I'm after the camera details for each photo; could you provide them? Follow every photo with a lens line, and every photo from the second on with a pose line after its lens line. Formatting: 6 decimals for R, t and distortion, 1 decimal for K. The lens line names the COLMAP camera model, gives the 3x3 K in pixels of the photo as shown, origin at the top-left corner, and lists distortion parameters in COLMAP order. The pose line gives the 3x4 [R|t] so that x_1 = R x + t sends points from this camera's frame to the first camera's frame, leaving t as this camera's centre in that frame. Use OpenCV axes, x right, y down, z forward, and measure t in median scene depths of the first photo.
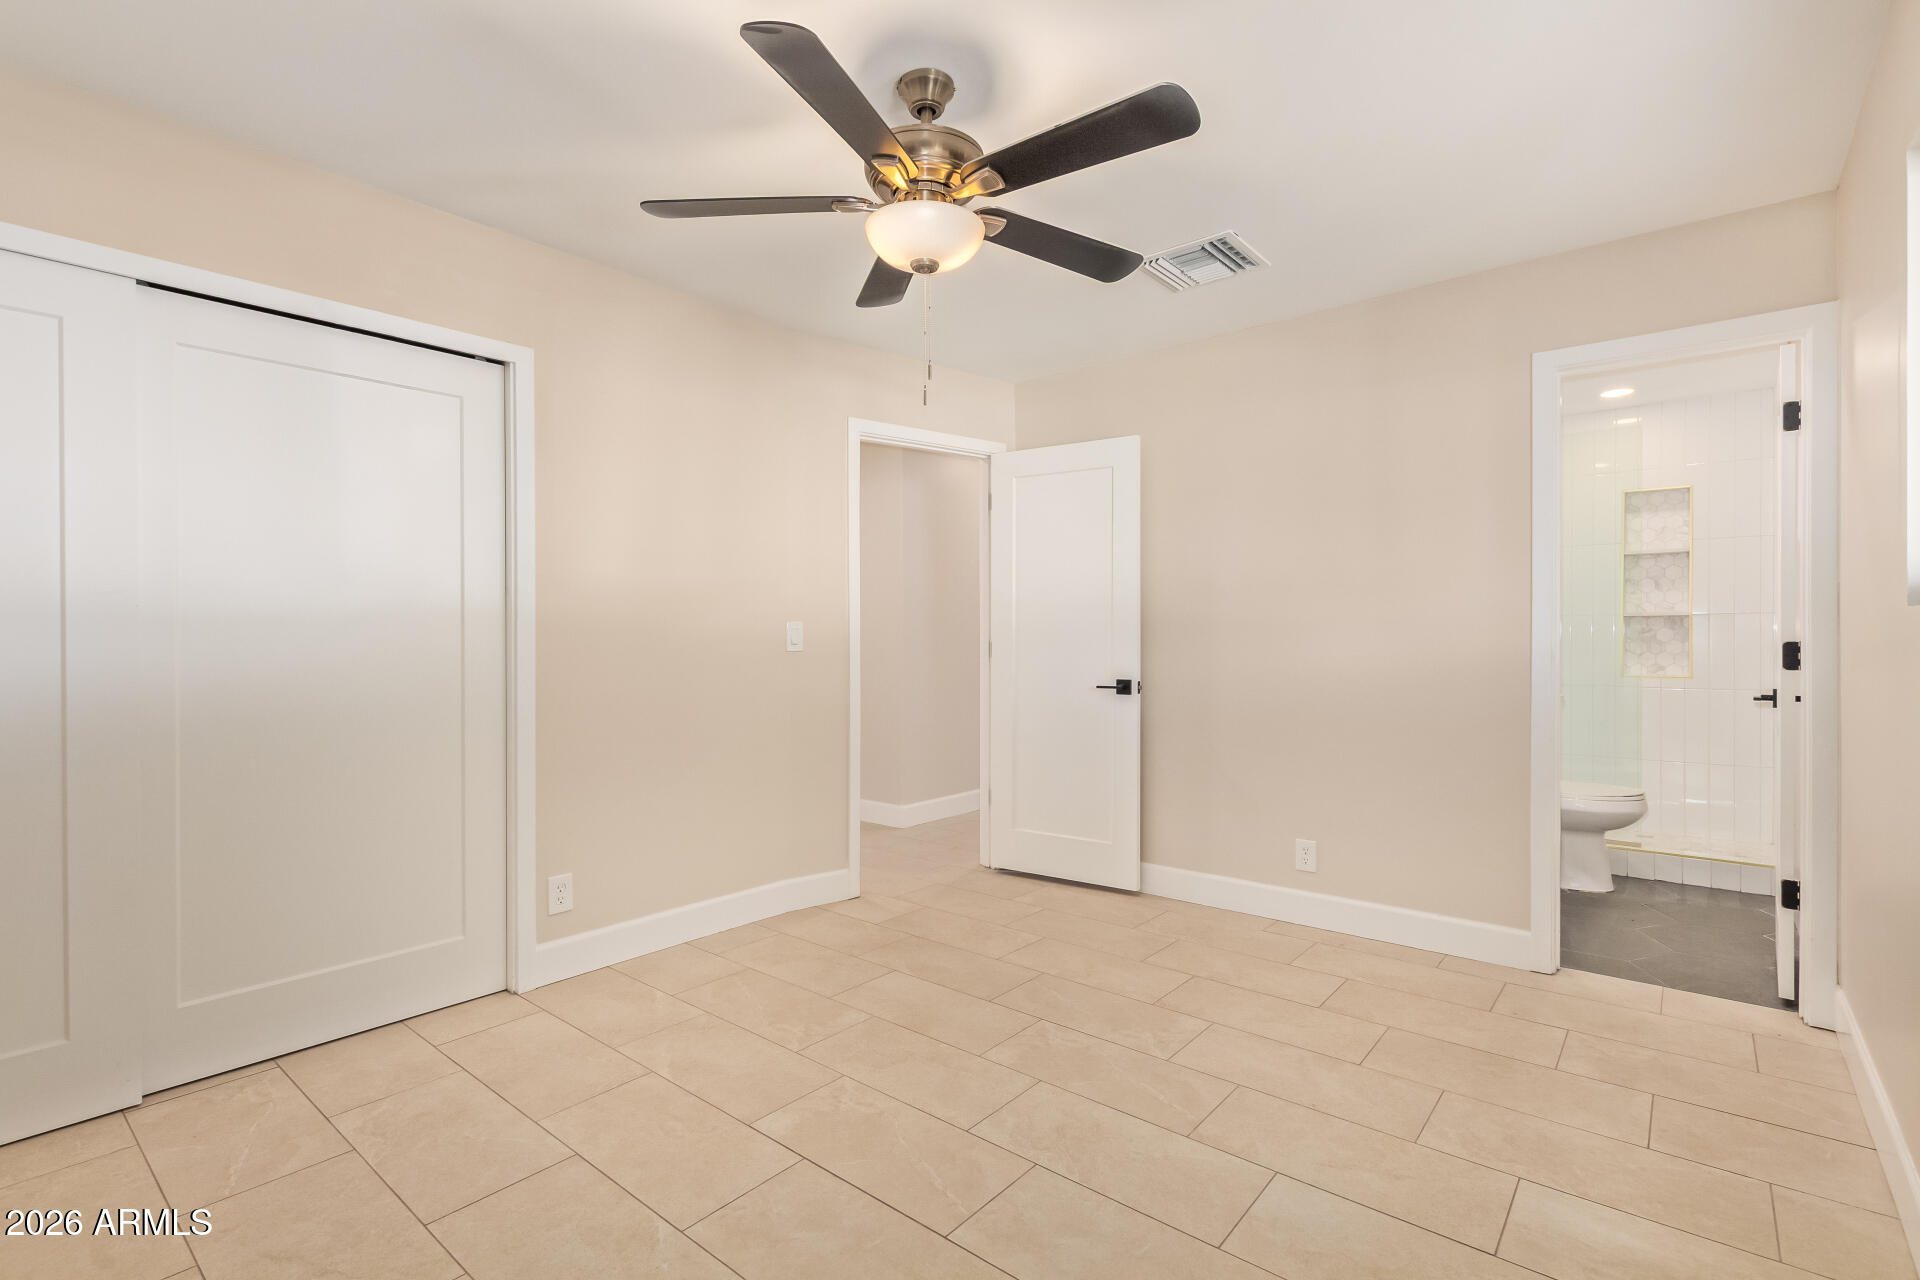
lens RADIAL K [[878.3, 0, 963.4], [0, 878.3, 639.3], [0, 0, 1]] dist [0.002611, -0.001675]
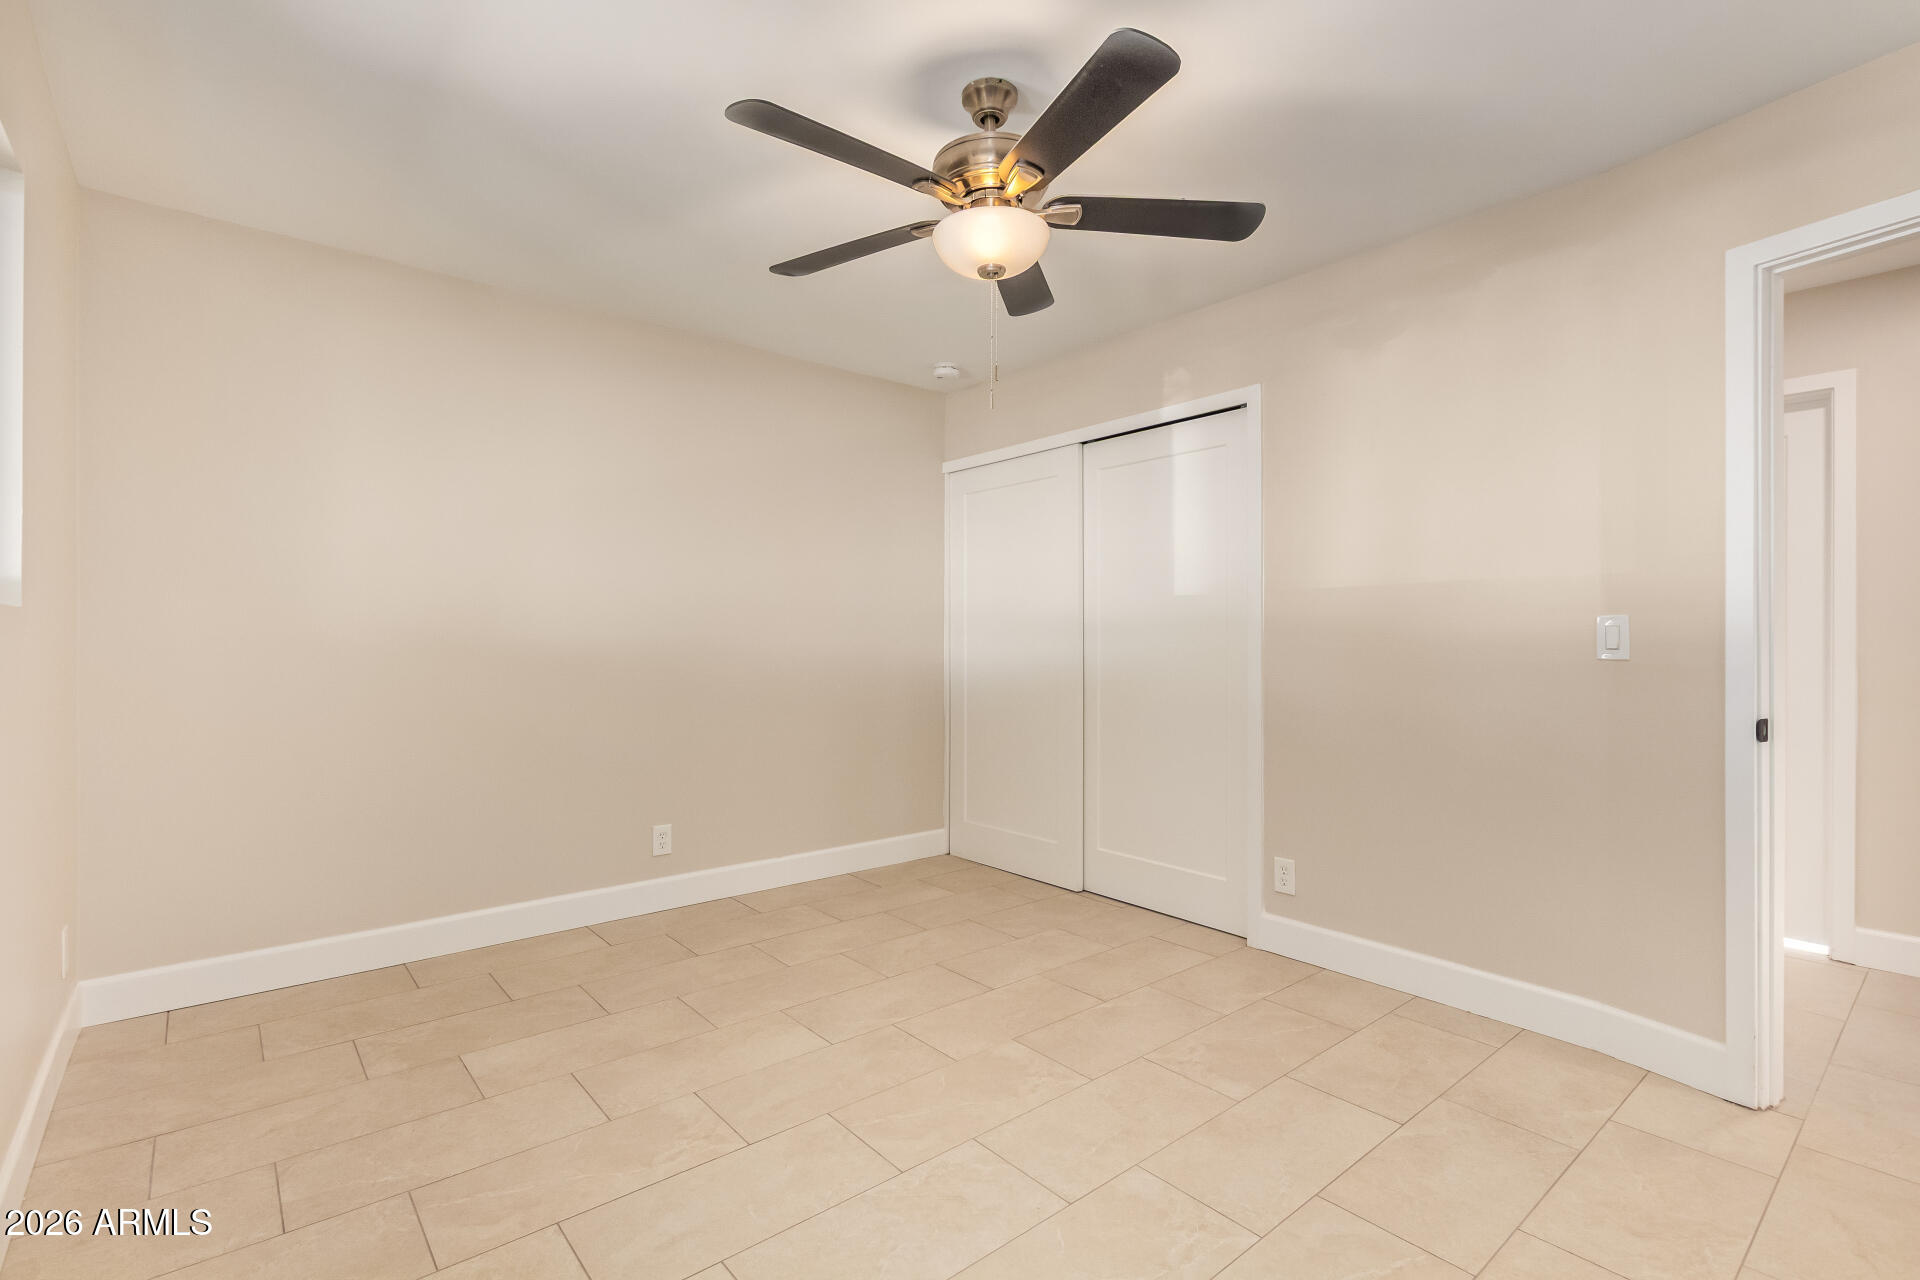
lens RADIAL K [[878.3, 0, 961.7], [0, 878.3, 639.3], [0, 0, 1]] dist [0.002611, -0.001675]
pose [[-0.177261, 0.002891, -0.984160, 0.687430], [-0.000814, 0.999995, 0.003084, -0.003990], [0.984164, 0.001348, -0.177257, 0.816901]]
